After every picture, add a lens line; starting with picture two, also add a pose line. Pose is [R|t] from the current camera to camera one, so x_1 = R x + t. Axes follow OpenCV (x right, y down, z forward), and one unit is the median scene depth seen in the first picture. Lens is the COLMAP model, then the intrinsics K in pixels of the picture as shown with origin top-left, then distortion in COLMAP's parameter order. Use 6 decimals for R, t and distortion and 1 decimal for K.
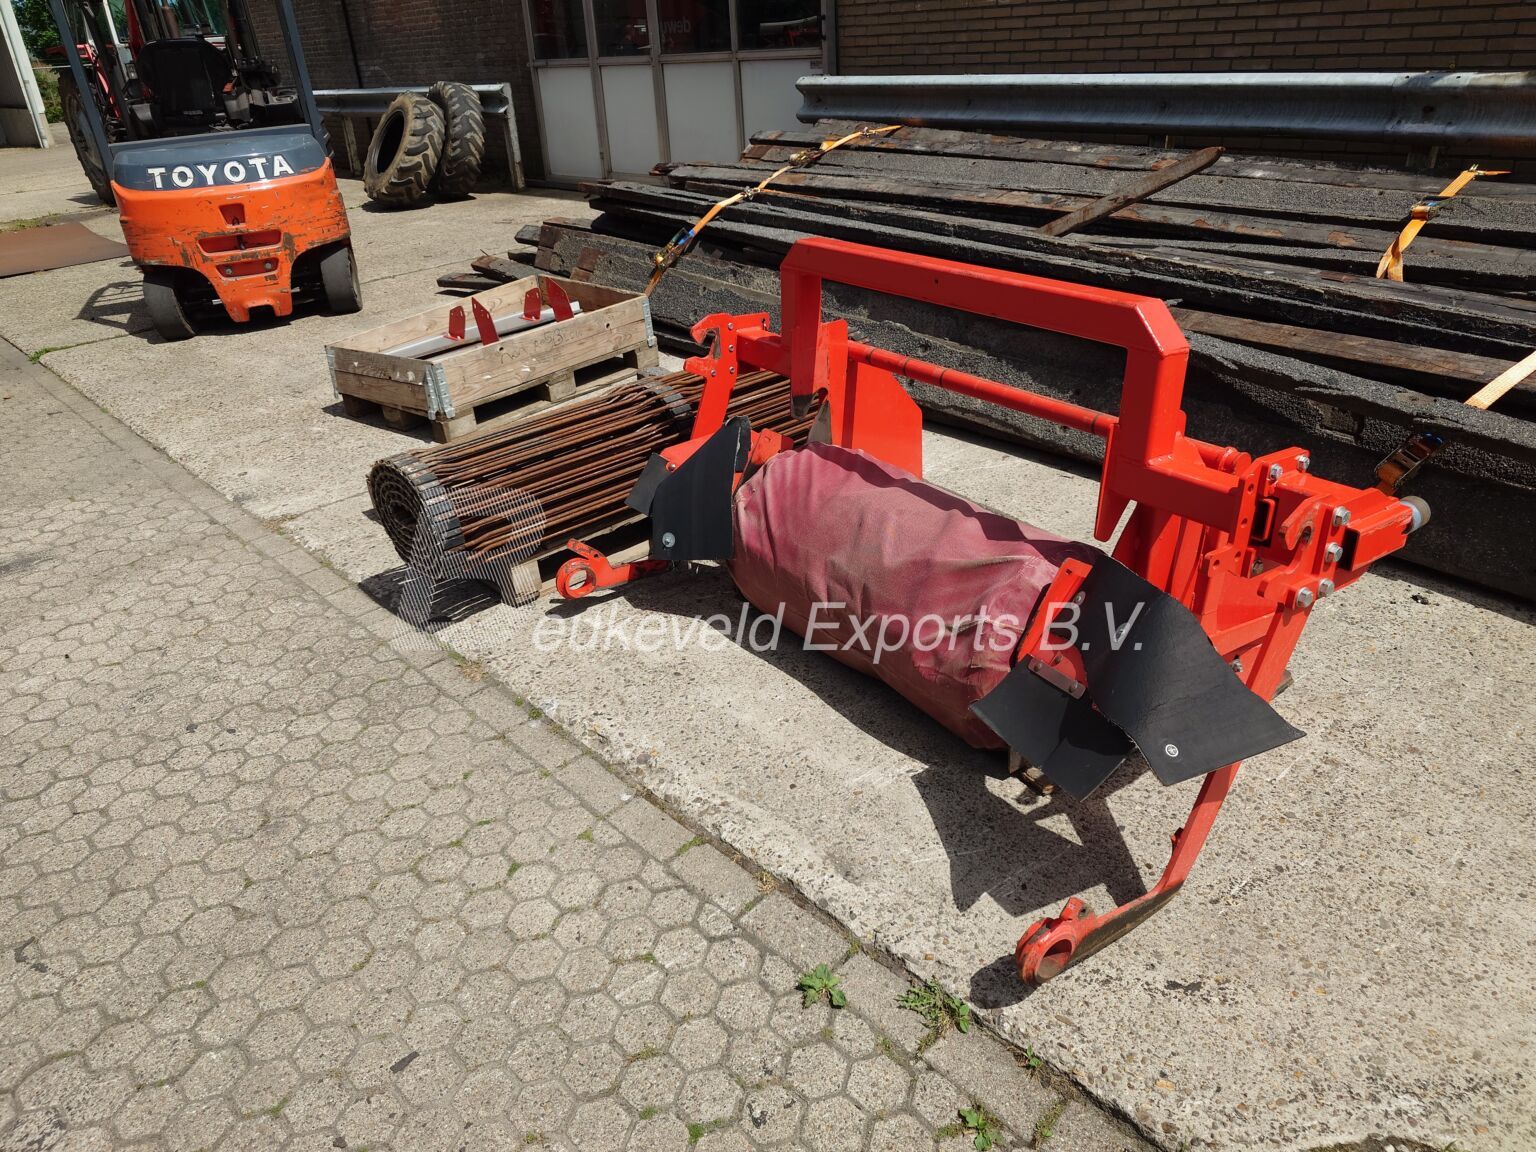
lens RADIAL K [[1054.6, 0, 769.7], [0, 1054.6, 568.6], [0, 0, 1]] dist [0.003355, -0.003571]
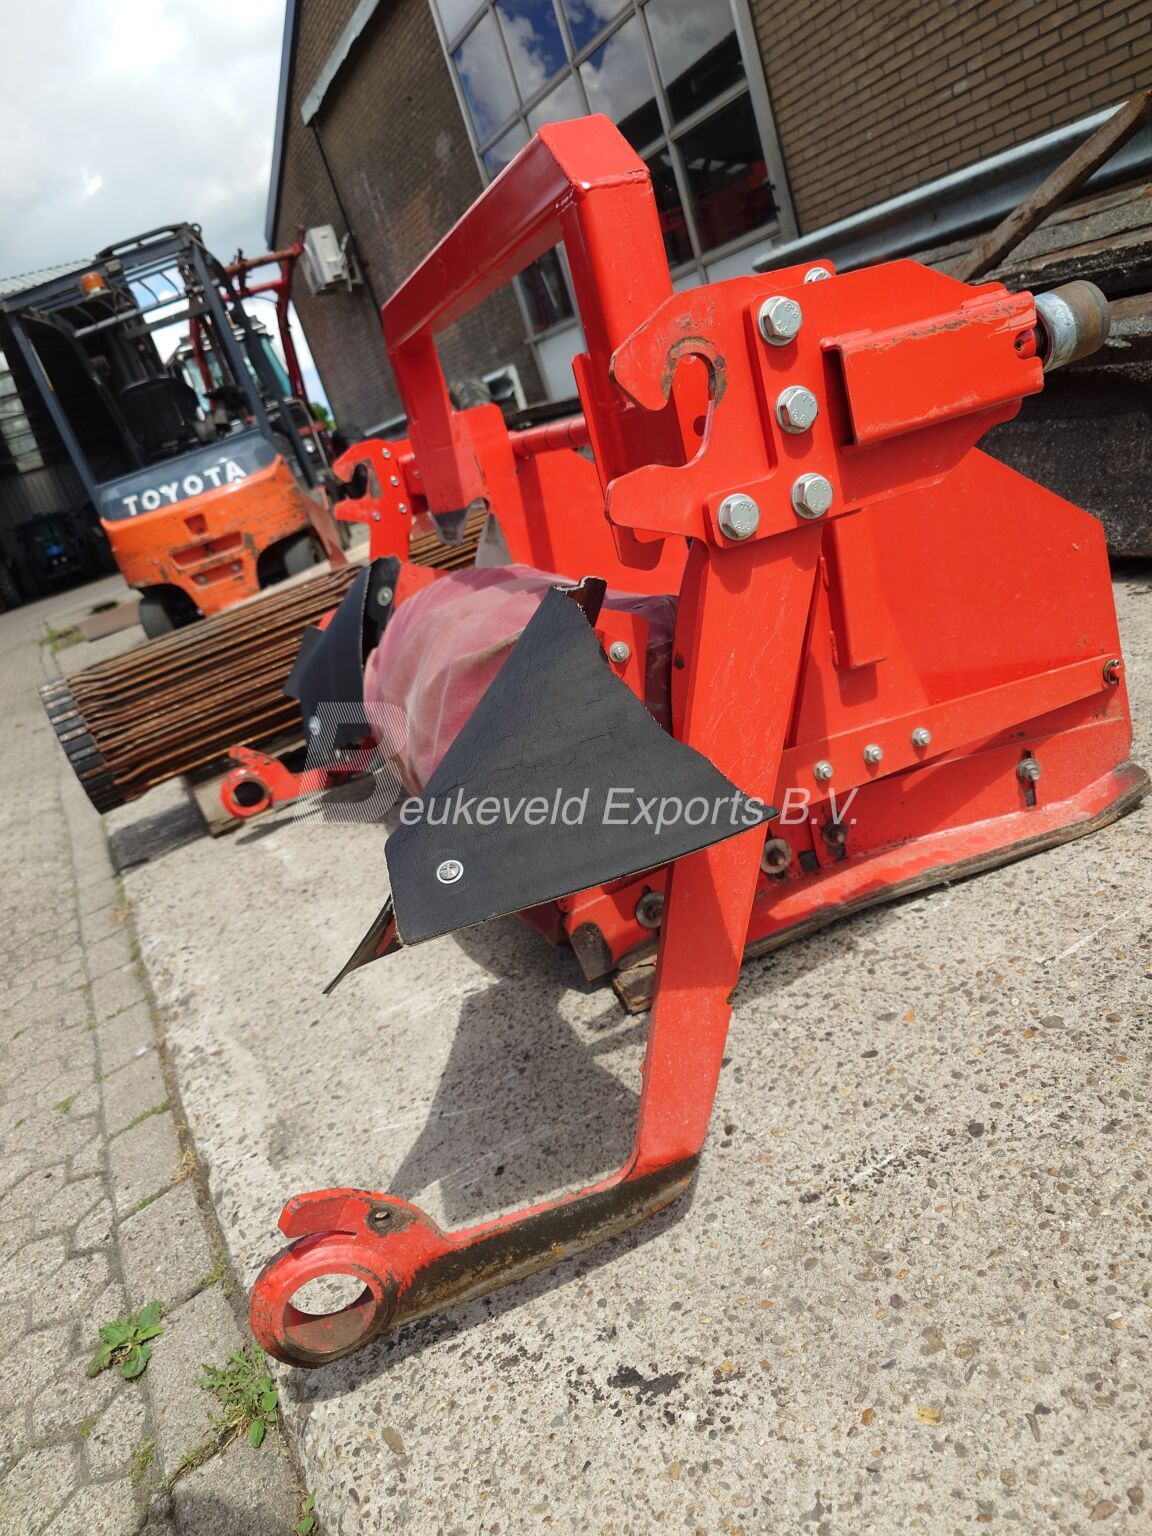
lens RADIAL K [[1054.6, 0, 575.1], [0, 1054.6, 779.2], [0, 0, 1]] dist [0.003355, -0.003571]
pose [[0.932944, -0.130515, -0.335532, 0.439206], [0.106572, 0.990323, -0.088892, 0.131430], [0.343887, 0.047173, 0.937825, 0.419047]]
